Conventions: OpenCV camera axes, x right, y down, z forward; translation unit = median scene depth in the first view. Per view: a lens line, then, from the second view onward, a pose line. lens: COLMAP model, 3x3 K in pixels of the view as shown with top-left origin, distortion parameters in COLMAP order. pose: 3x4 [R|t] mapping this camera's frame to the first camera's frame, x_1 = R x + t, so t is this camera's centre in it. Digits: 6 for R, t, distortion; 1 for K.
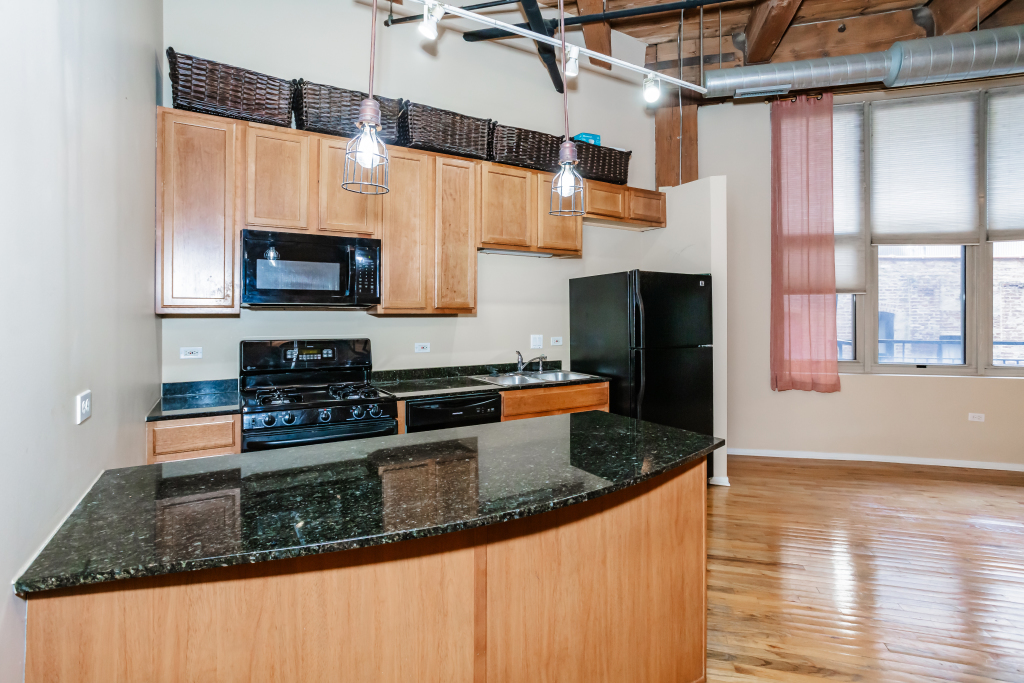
lens RADIAL K [[504.7, 0, 515.1], [0, 504.7, 310.5], [0, 0, 1]] dist [-0.000730, 0.000259]
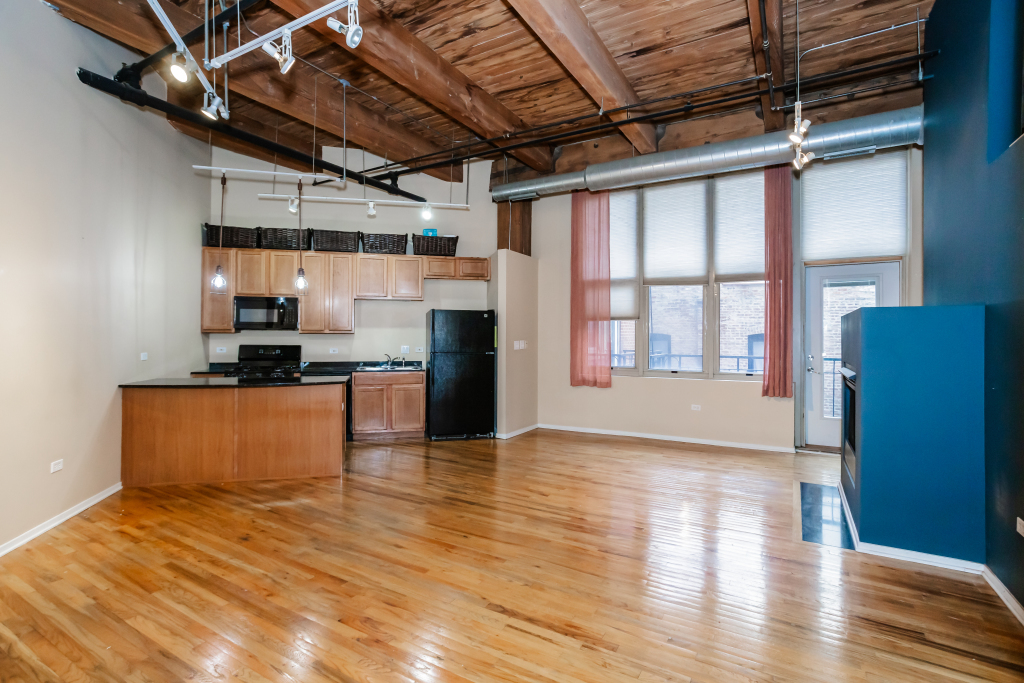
lens RADIAL K [[512.4, 0, 509.2], [0, 512.4, 333.5], [0, 0, 1]] dist [-0.022090, 0.000248]
pose [[0.953524, 0.001933, -0.301311, 0.933627], [-0.002162, 0.999998, -0.000426, 0.006237], [0.301310, 0.001057, 0.953526, -0.580652]]
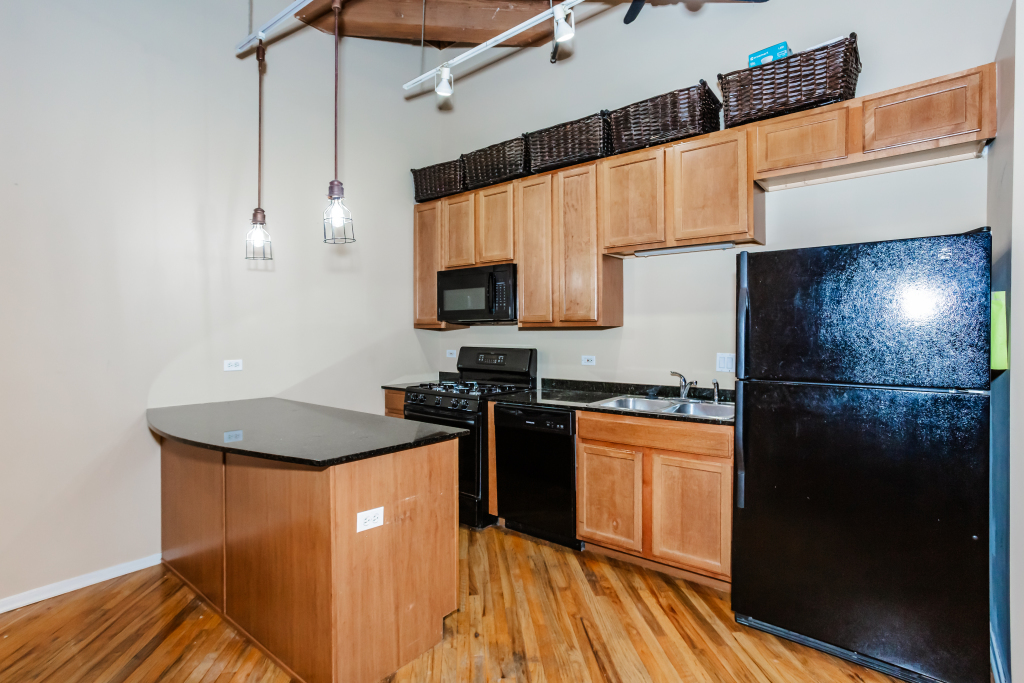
lens RADIAL K [[517.6, 0, 510.8], [0, 517.6, 334.3], [0, 0, 1]] dist [-0.001657, 0.001154]
pose [[0.353593, 0.003405, -0.935393, 0.660636], [0.011085, 0.999908, 0.007830, 0.010836], [0.935334, -0.013137, 0.353523, 0.445793]]
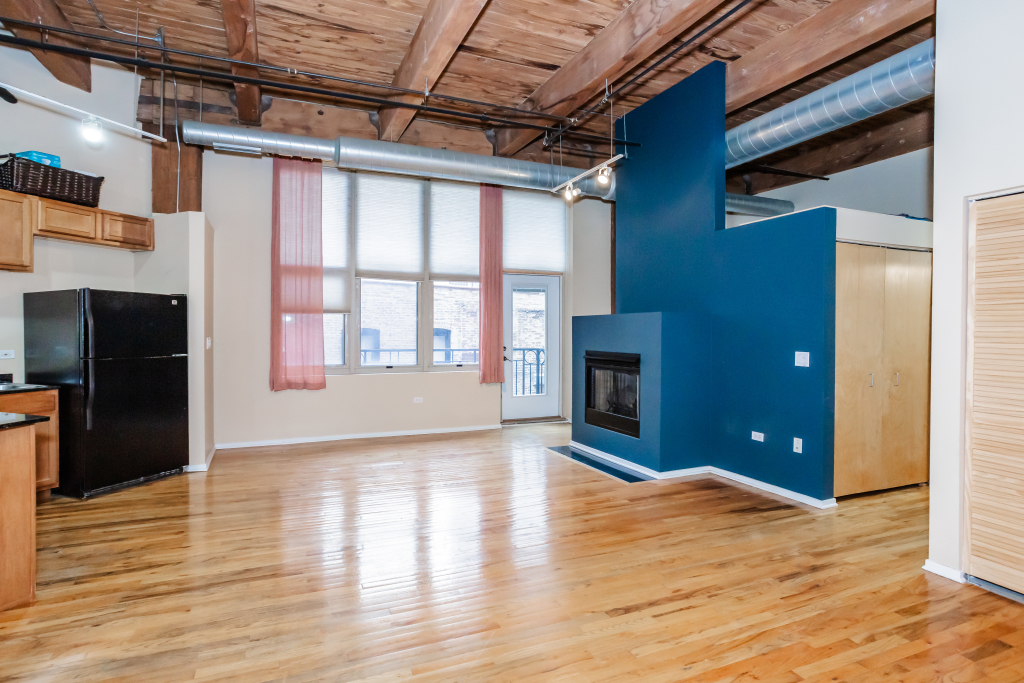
lens RADIAL K [[517.6, 0, 510.8], [0, 517.6, 334.3], [0, 0, 1]] dist [-0.001657, 0.001154]
pose [[0.807945, -0.001655, 0.589256, 0.281811], [-0.005934, 0.999923, 0.010944, 0.003475], [-0.589228, -0.012339, 0.807873, -0.417791]]
